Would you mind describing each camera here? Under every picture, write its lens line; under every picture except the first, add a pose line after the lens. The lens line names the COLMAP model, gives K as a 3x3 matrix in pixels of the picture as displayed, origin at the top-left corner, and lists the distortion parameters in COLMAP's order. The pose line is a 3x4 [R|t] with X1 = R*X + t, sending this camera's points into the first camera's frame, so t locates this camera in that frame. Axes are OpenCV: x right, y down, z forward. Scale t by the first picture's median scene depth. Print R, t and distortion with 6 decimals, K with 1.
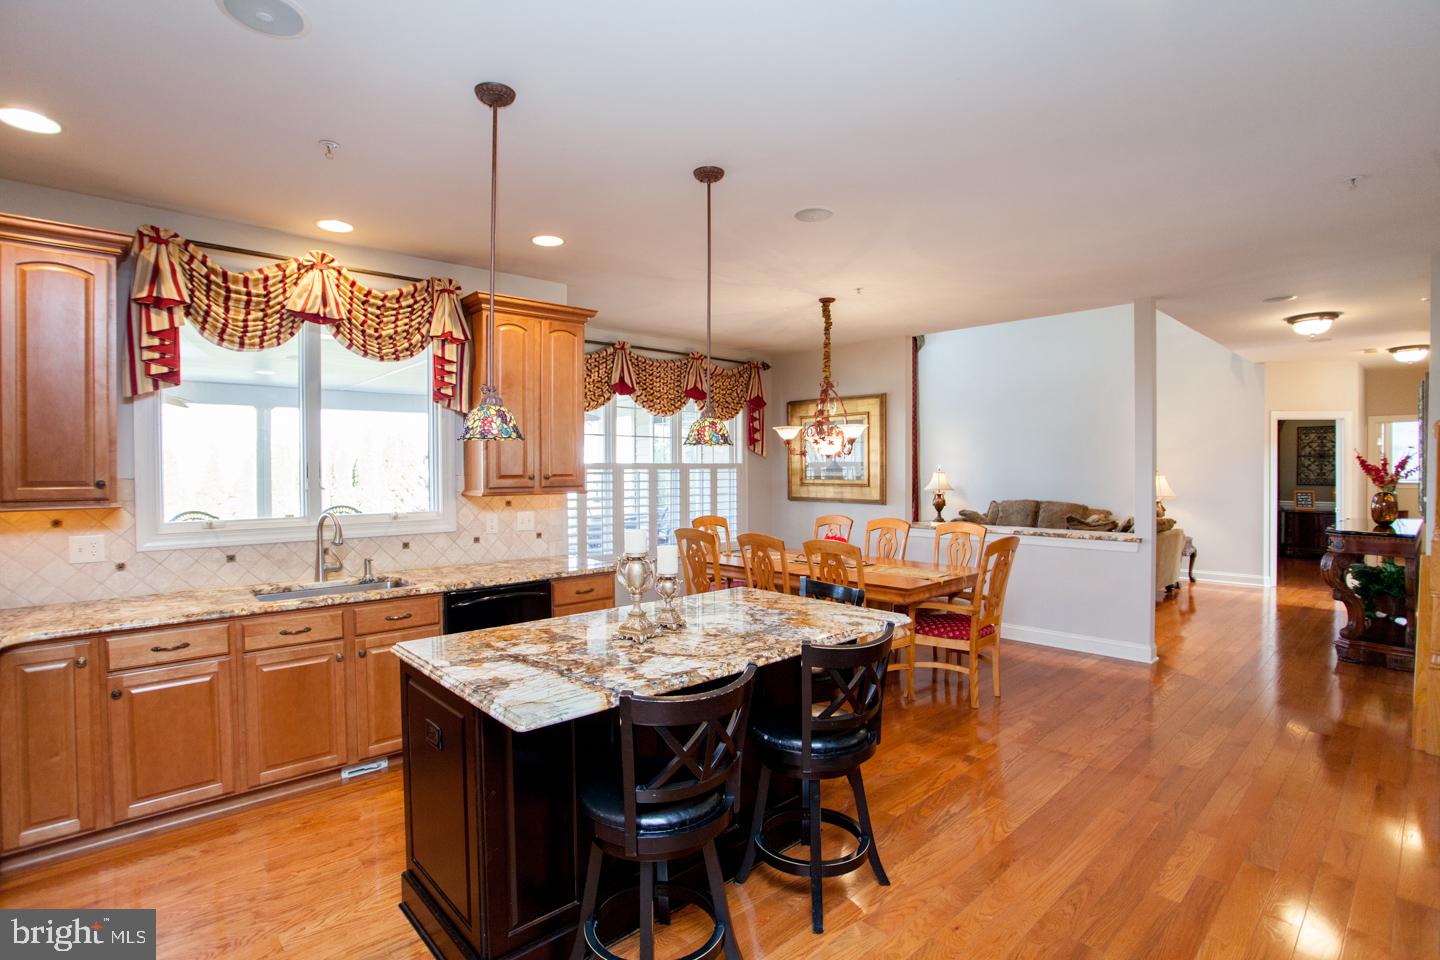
lens RADIAL K [[713.0, 0, 717.9], [0, 713.0, 479.2], [0, 0, 1]] dist [-0.023986, 0.002632]
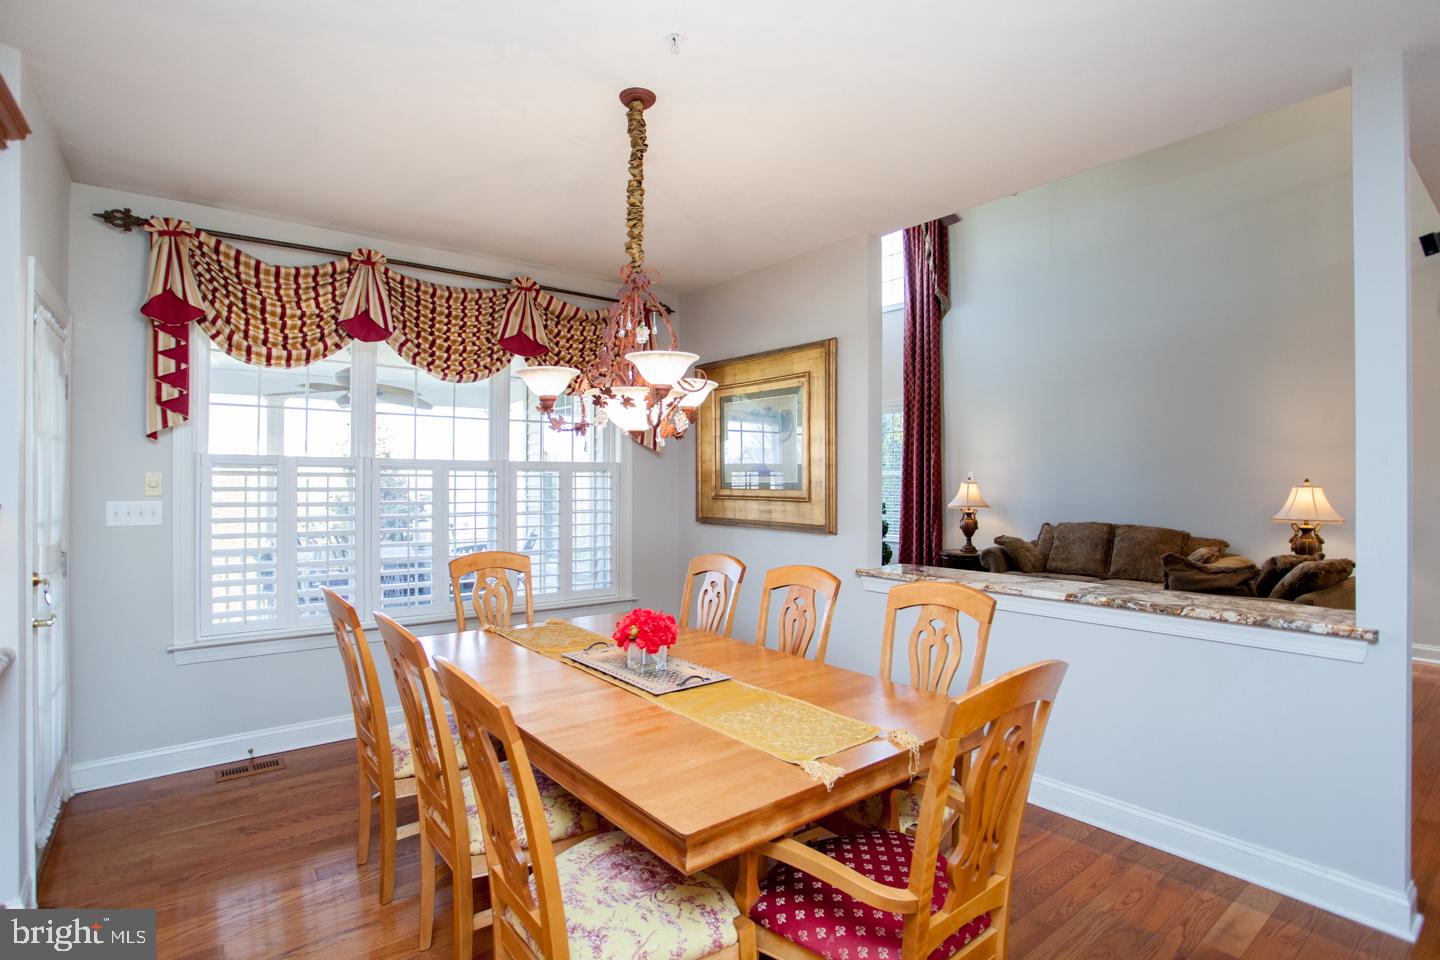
lens RADIAL K [[713.0, 0, 712.1], [0, 713.0, 470.9], [0, 0, 1]] dist [-0.023986, 0.002632]
pose [[0.996180, 0.004421, -0.087207, 0.182566], [-0.007057, 0.999527, -0.029938, 0.003215], [0.087033, 0.030439, 0.995740, 0.412706]]
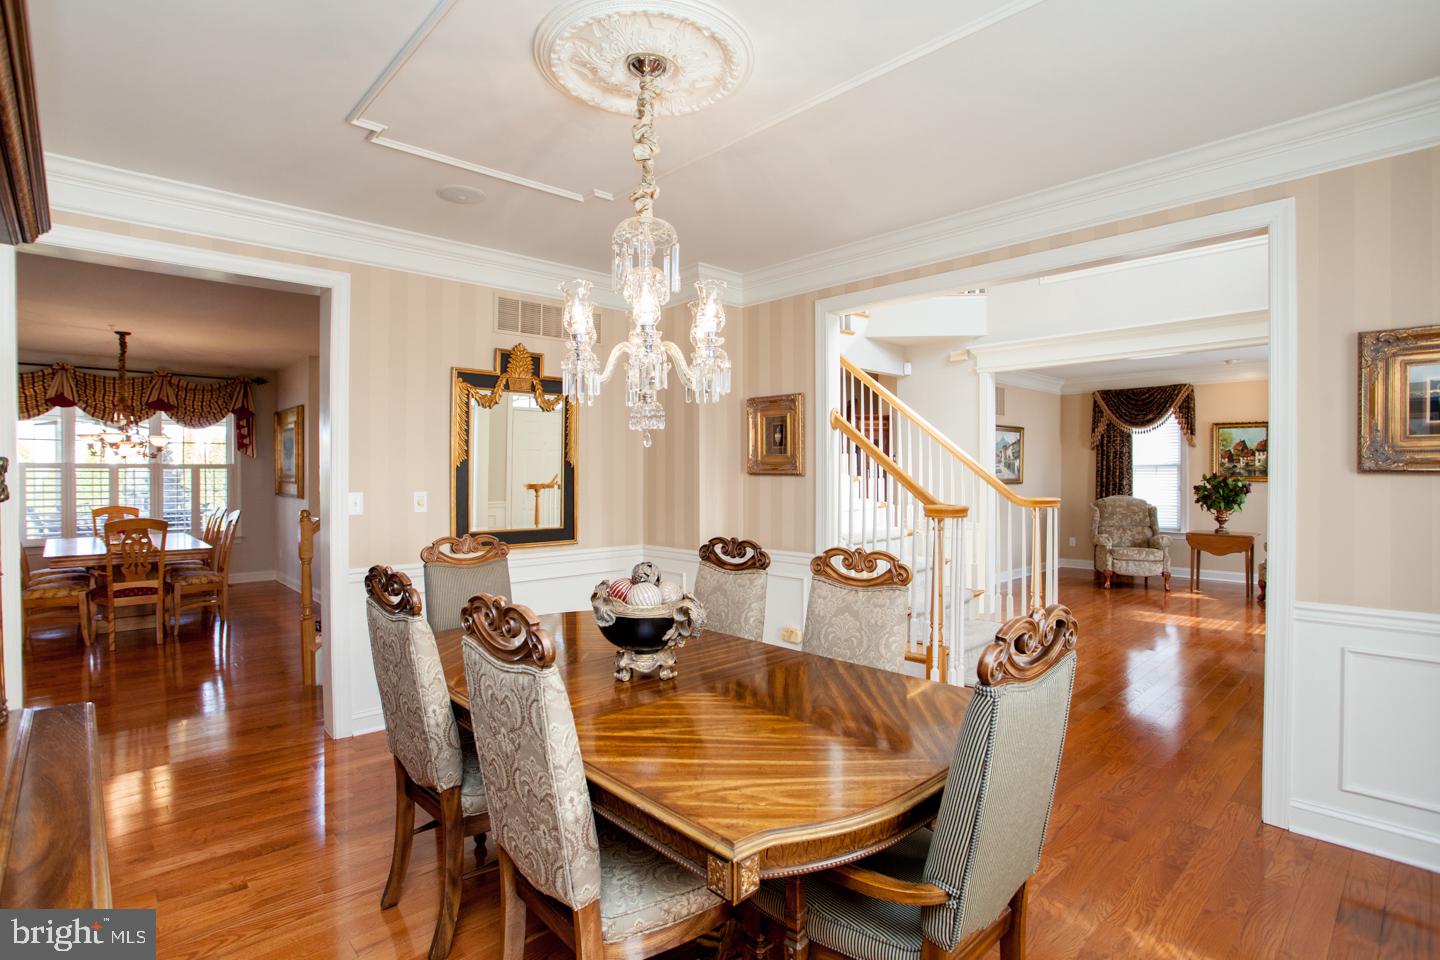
lens RADIAL K [[713.0, 0, 725.1], [0, 713.0, 478.4], [0, 0, 1]] dist [-0.023986, 0.002632]
pose [[0.999977, 0.006631, -0.001120, 0.913609], [-0.006639, 0.999950, -0.007426, 0.004360], [0.001071, 0.007433, 0.999972, -0.173490]]
